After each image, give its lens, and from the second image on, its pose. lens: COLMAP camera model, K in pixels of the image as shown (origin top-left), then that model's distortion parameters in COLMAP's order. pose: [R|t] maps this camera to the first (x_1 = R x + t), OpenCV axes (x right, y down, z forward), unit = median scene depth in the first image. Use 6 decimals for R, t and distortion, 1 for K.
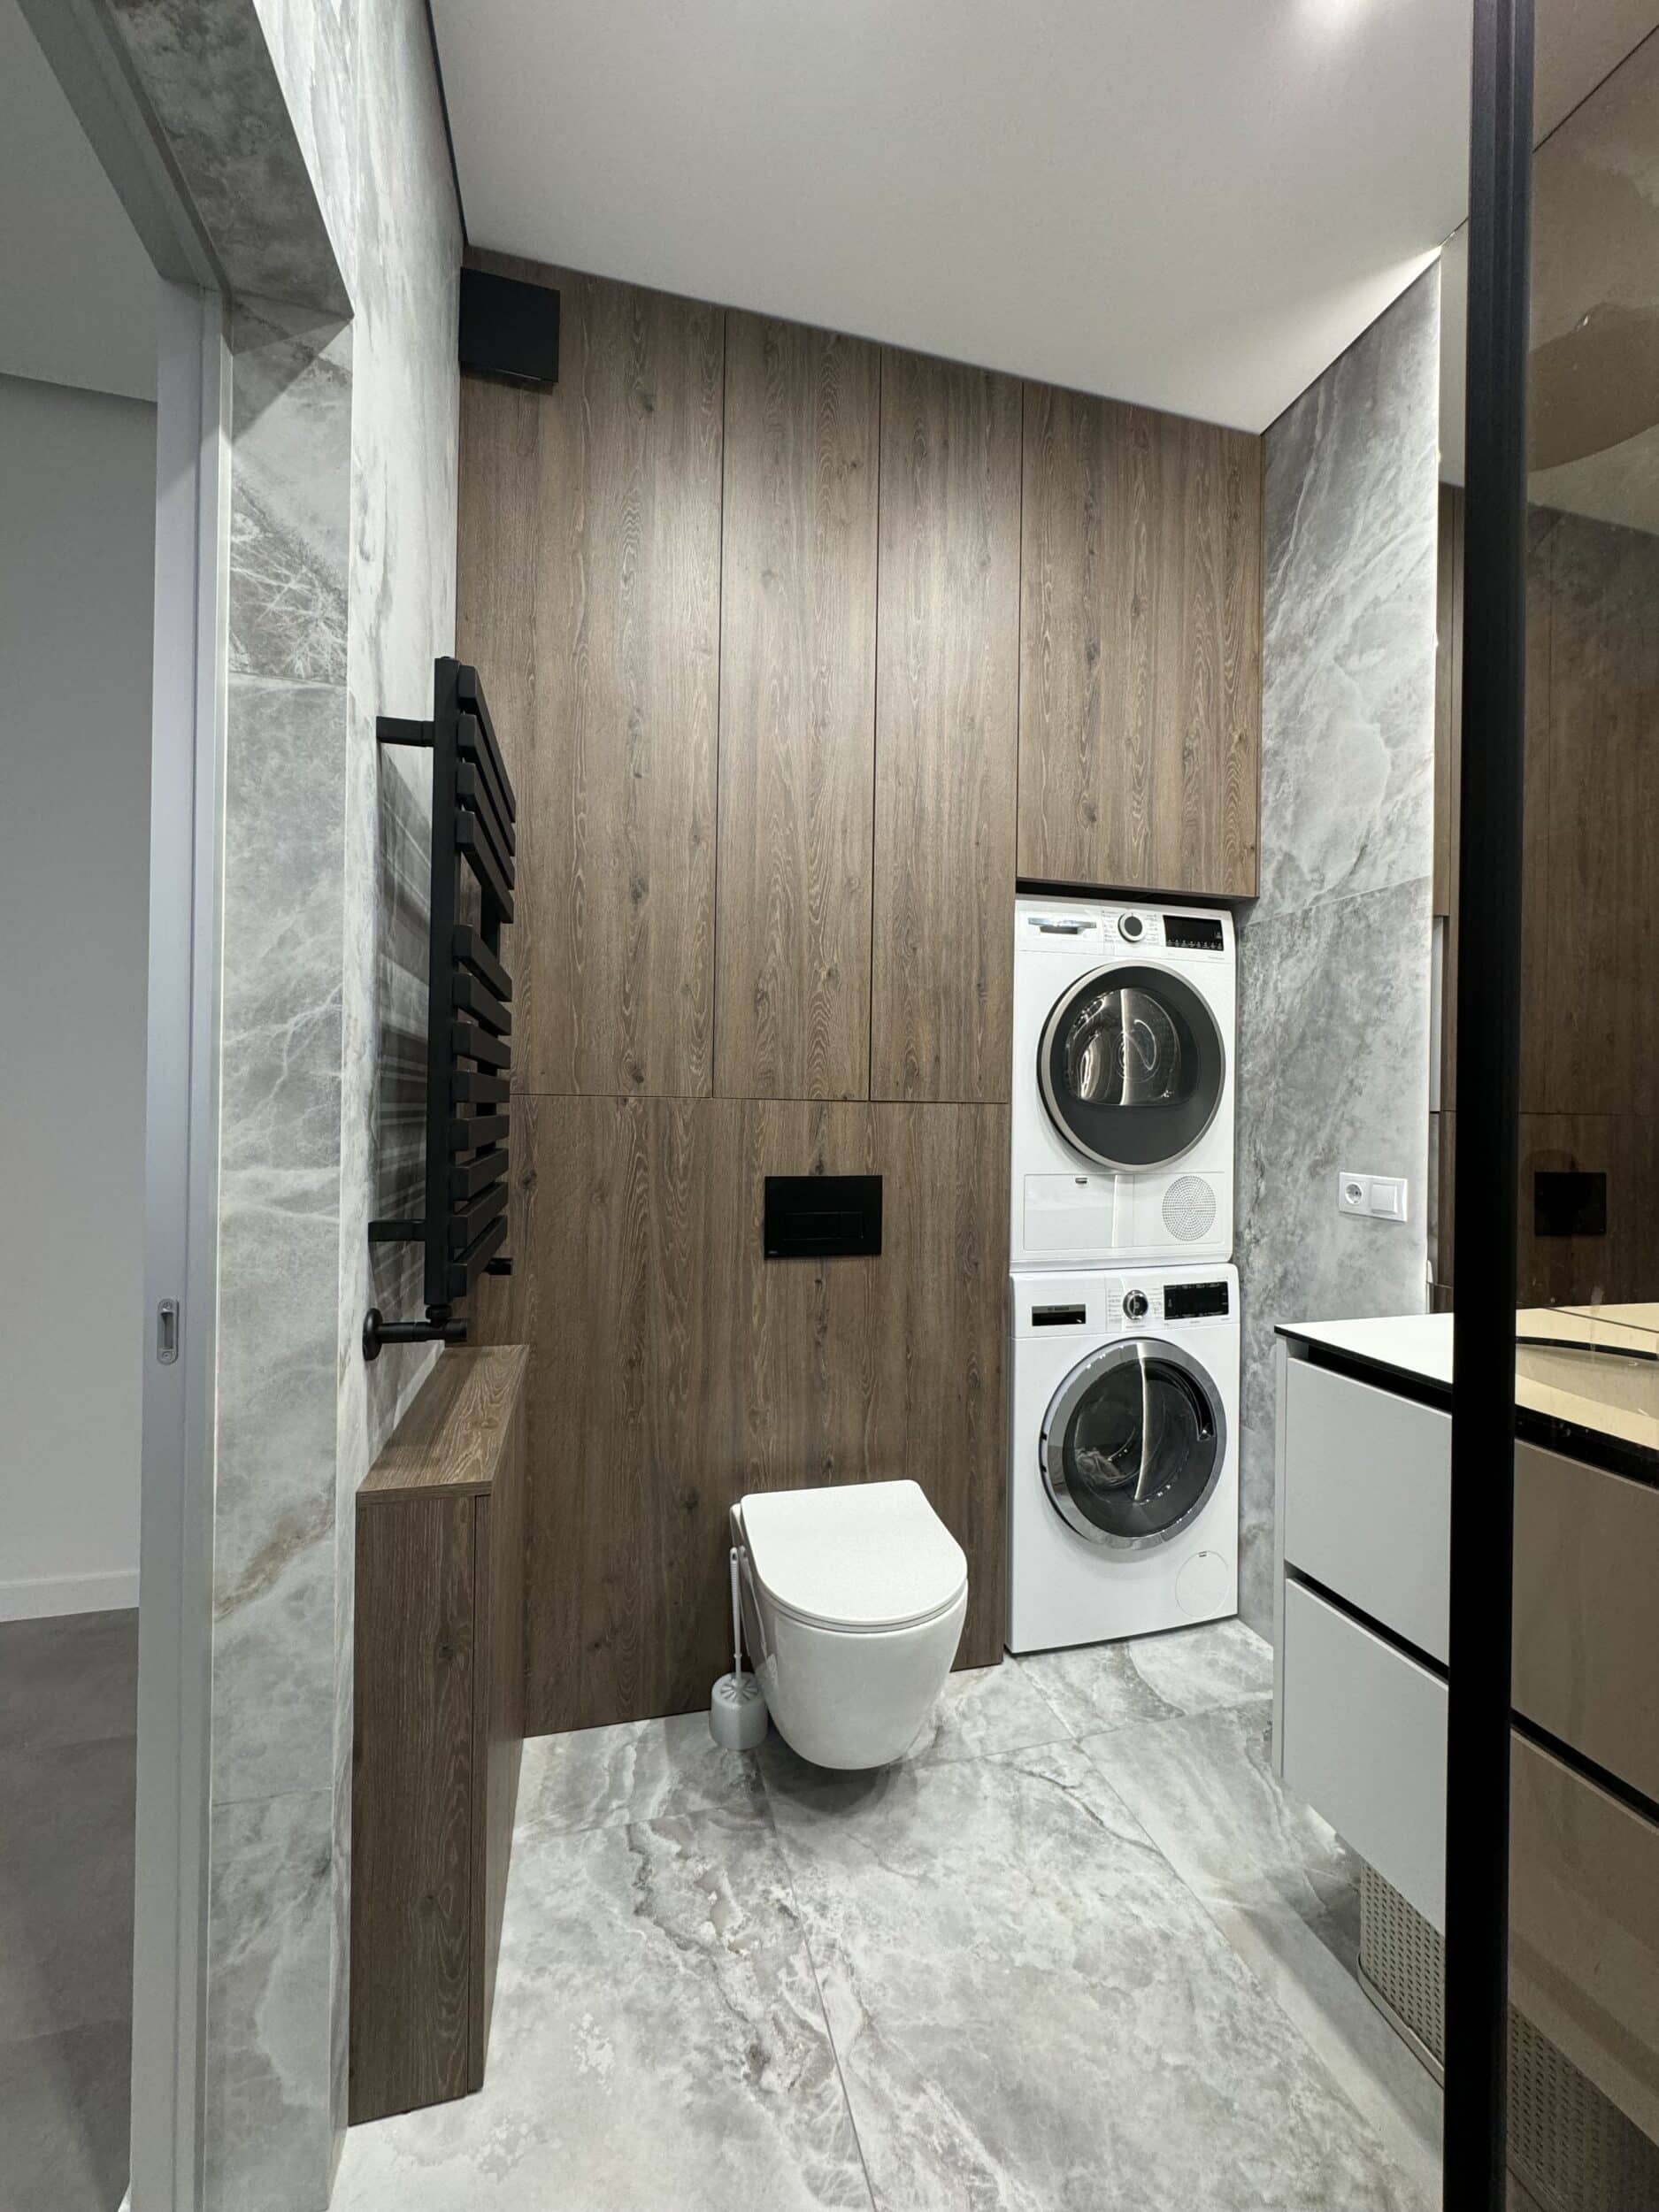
lens RADIAL K [[882.3, 0, 829.7], [0, 882.3, 1106.2], [0, 0, 1]] dist [-0.003250, 0.000866]
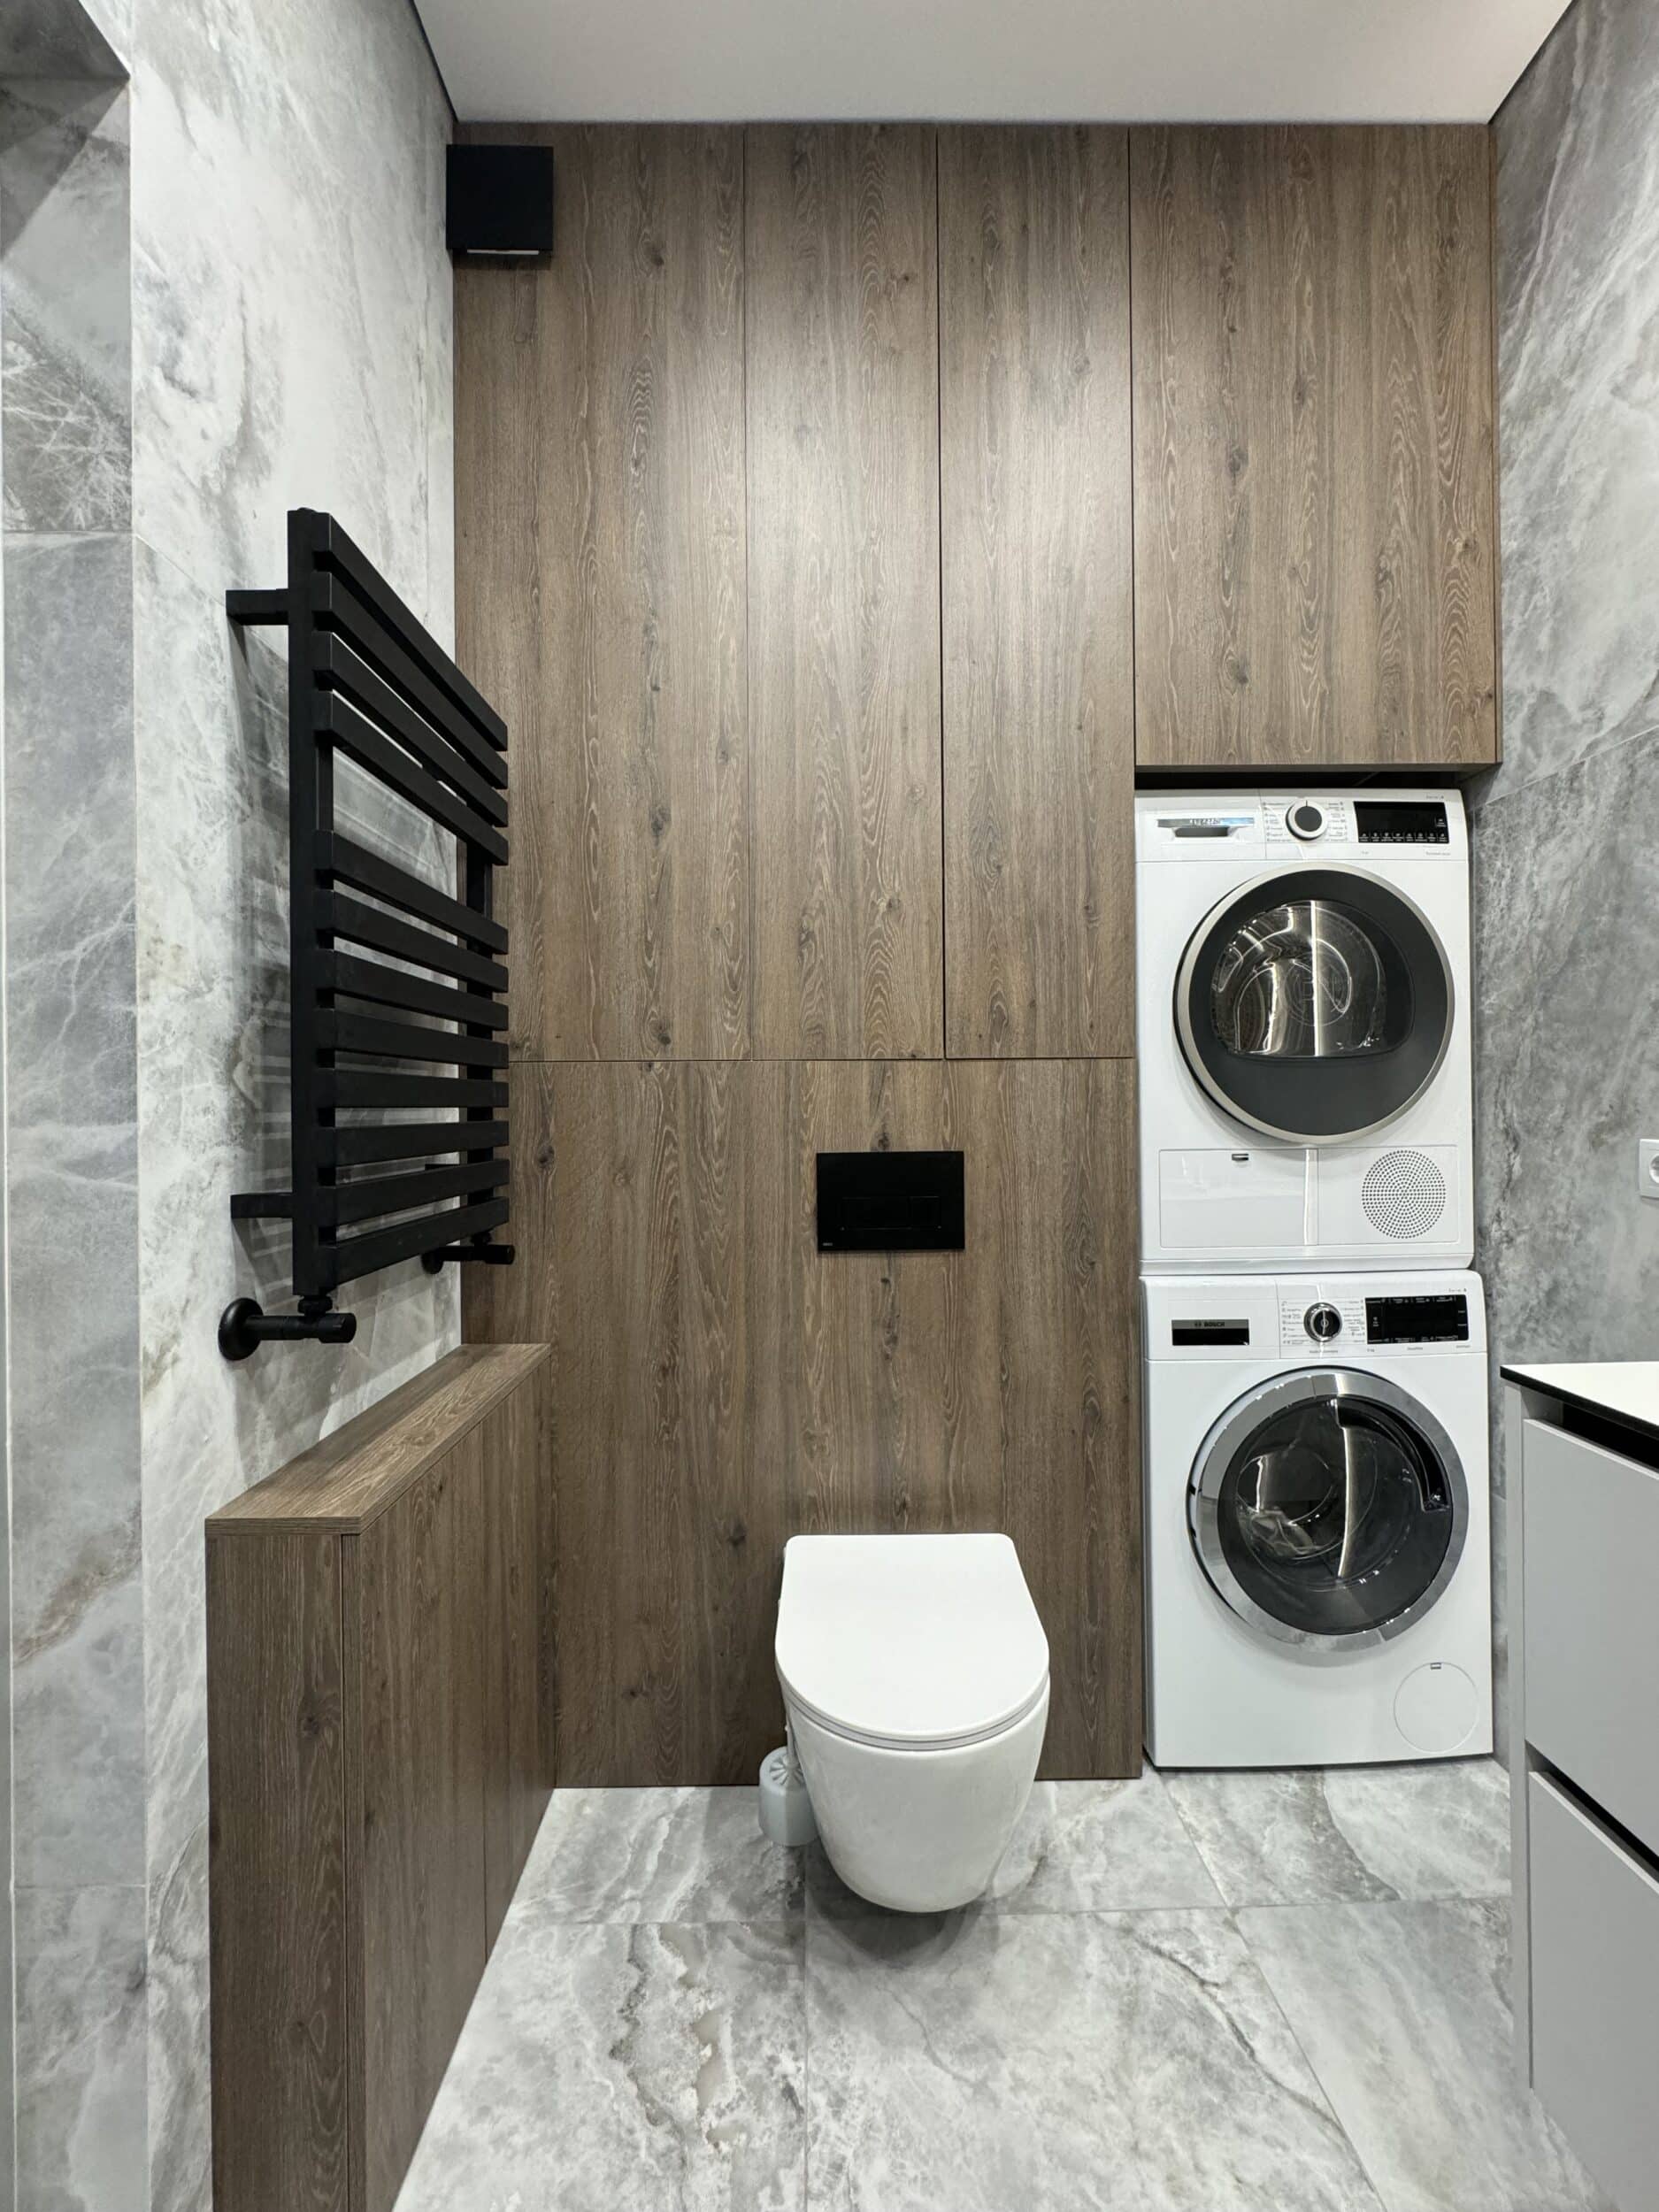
lens RADIAL K [[882.3, 0, 828.2], [0, 882.3, 1105.8], [0, 0, 1]] dist [-0.003250, 0.000866]
pose [[0.970362, -0.023375, -0.240524, 0.142499], [0.023458, 0.999722, -0.002520, 0.038632], [0.240516, -0.003197, 0.970640, 0.200206]]
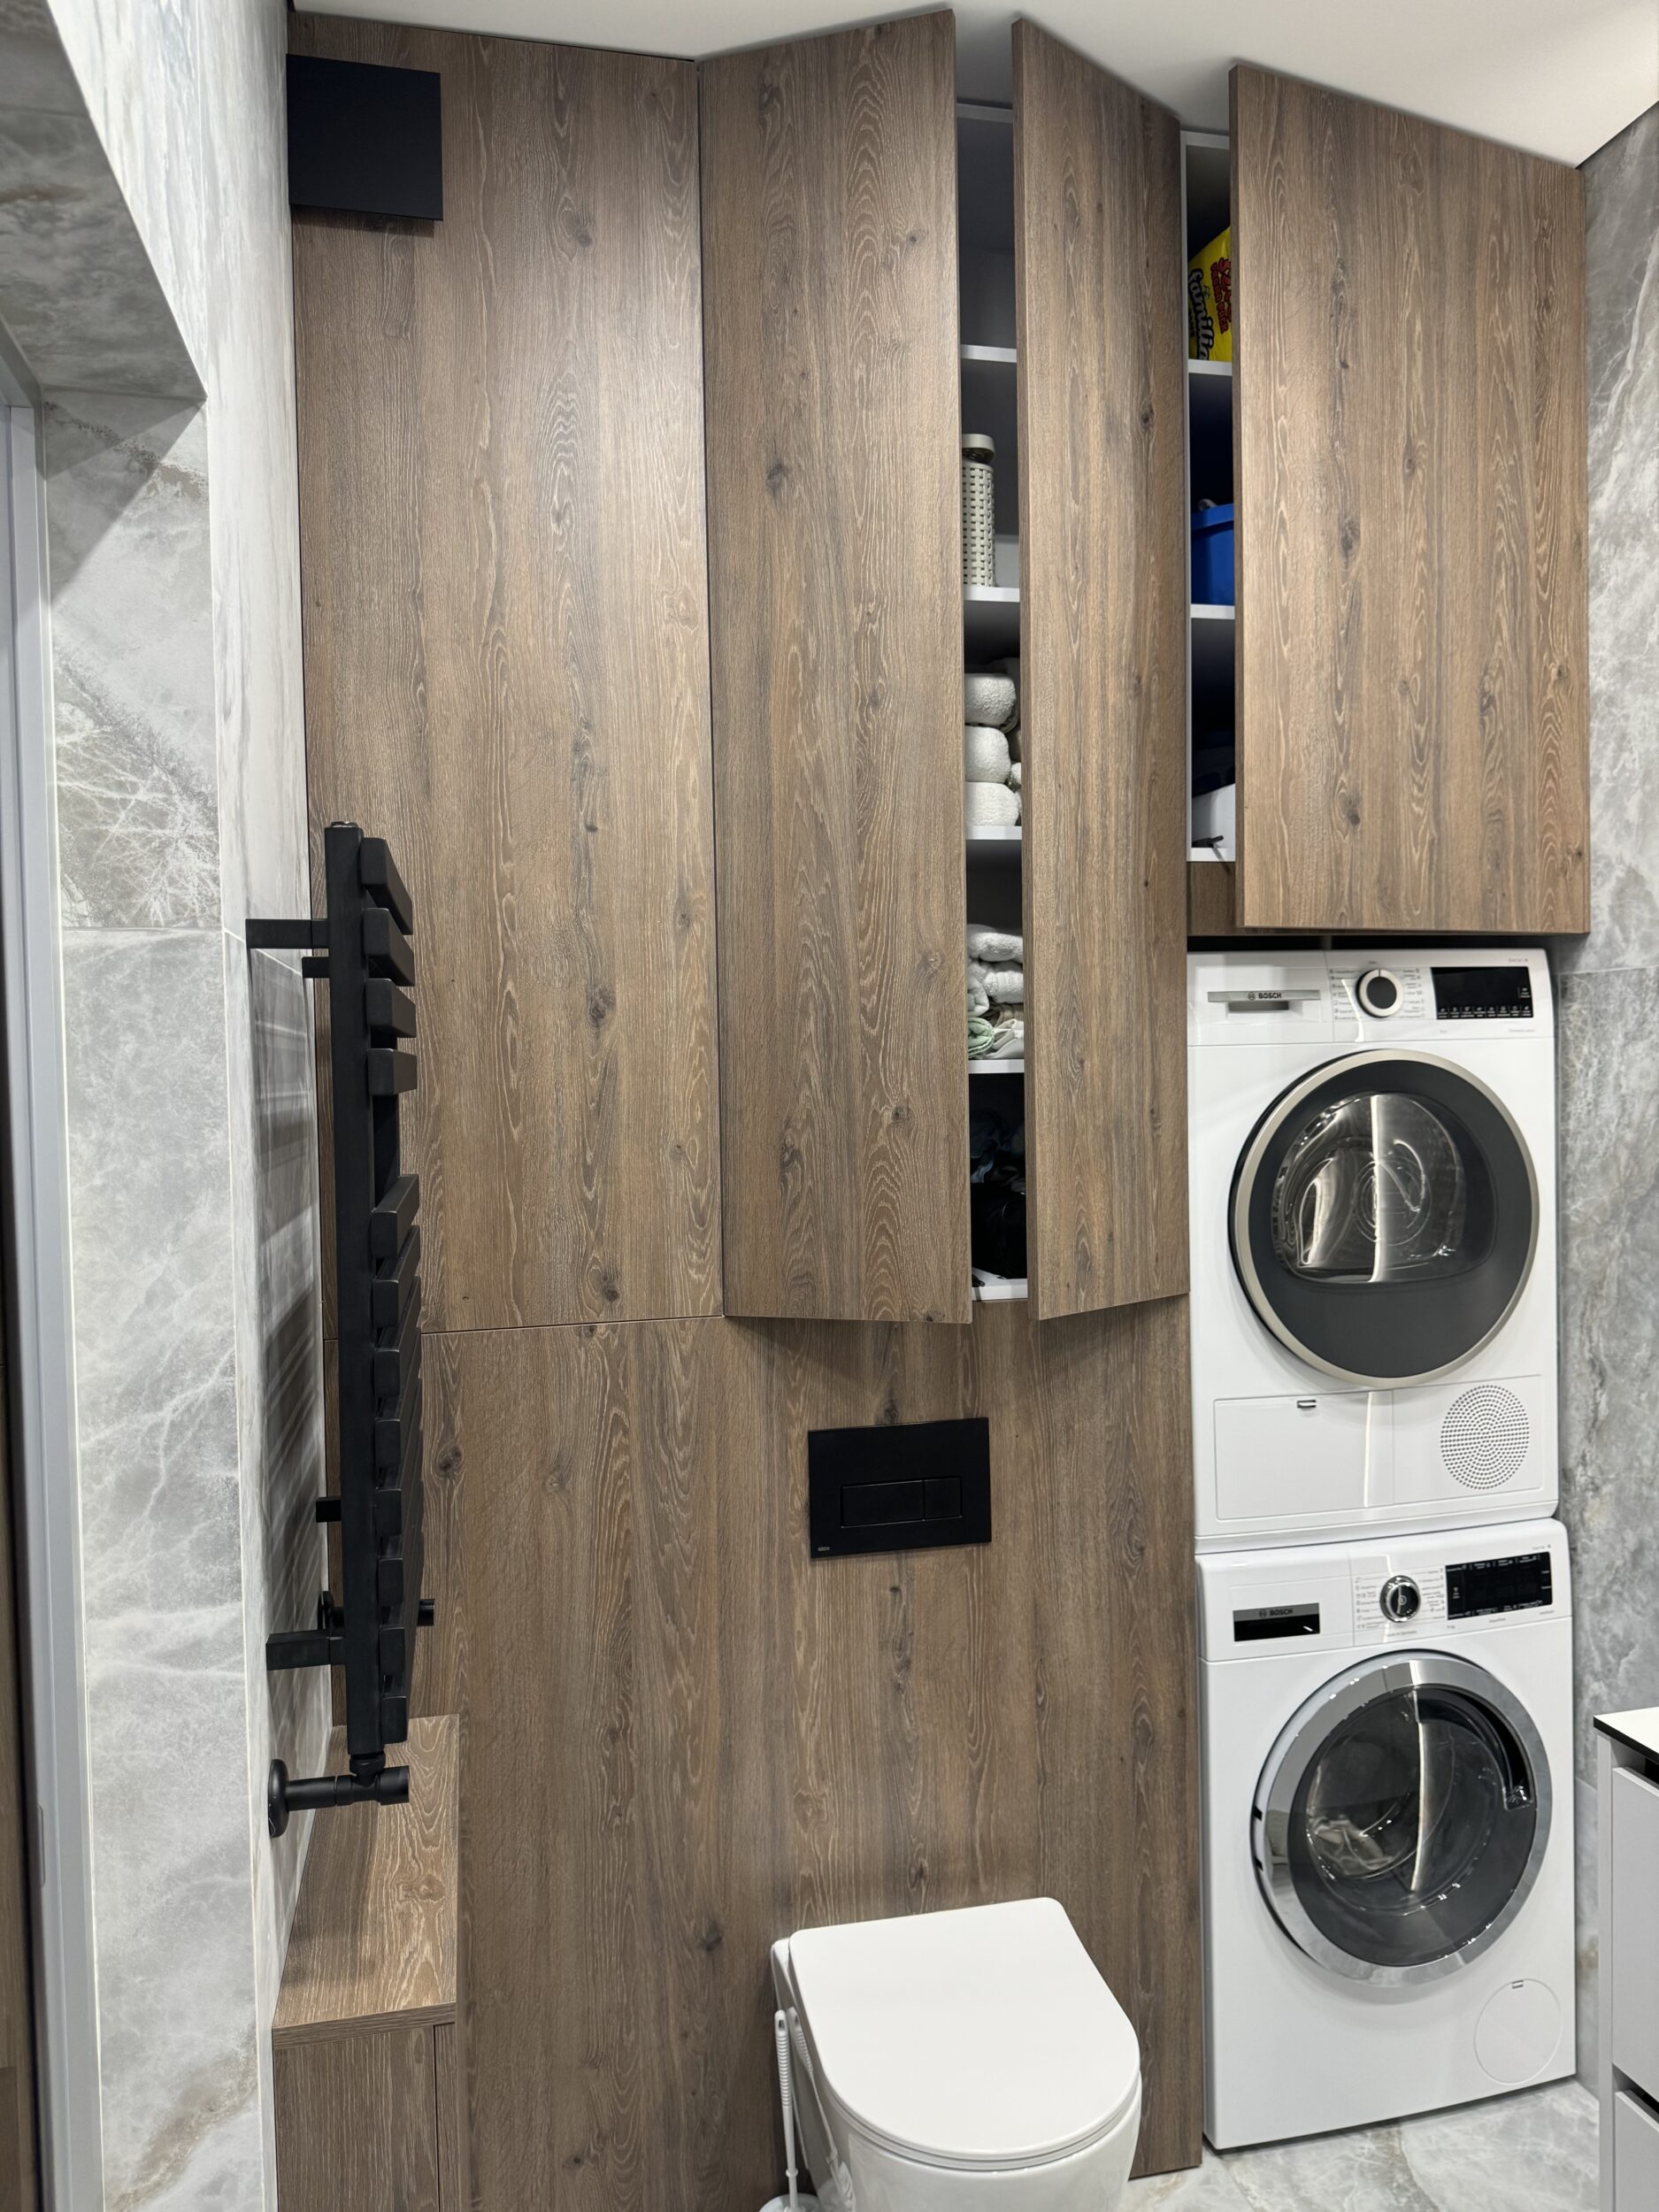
lens RADIAL K [[1564.2, 0, 834.5], [0, 1564.2, 1110.9], [0, 0, 1]] dist [0.040645, -0.052949]
pose [[0.999034, -0.032141, -0.029975, -0.012069], [0.033008, 0.999037, 0.028897, -0.193225], [0.029018, -0.029858, 0.999133, -0.140756]]
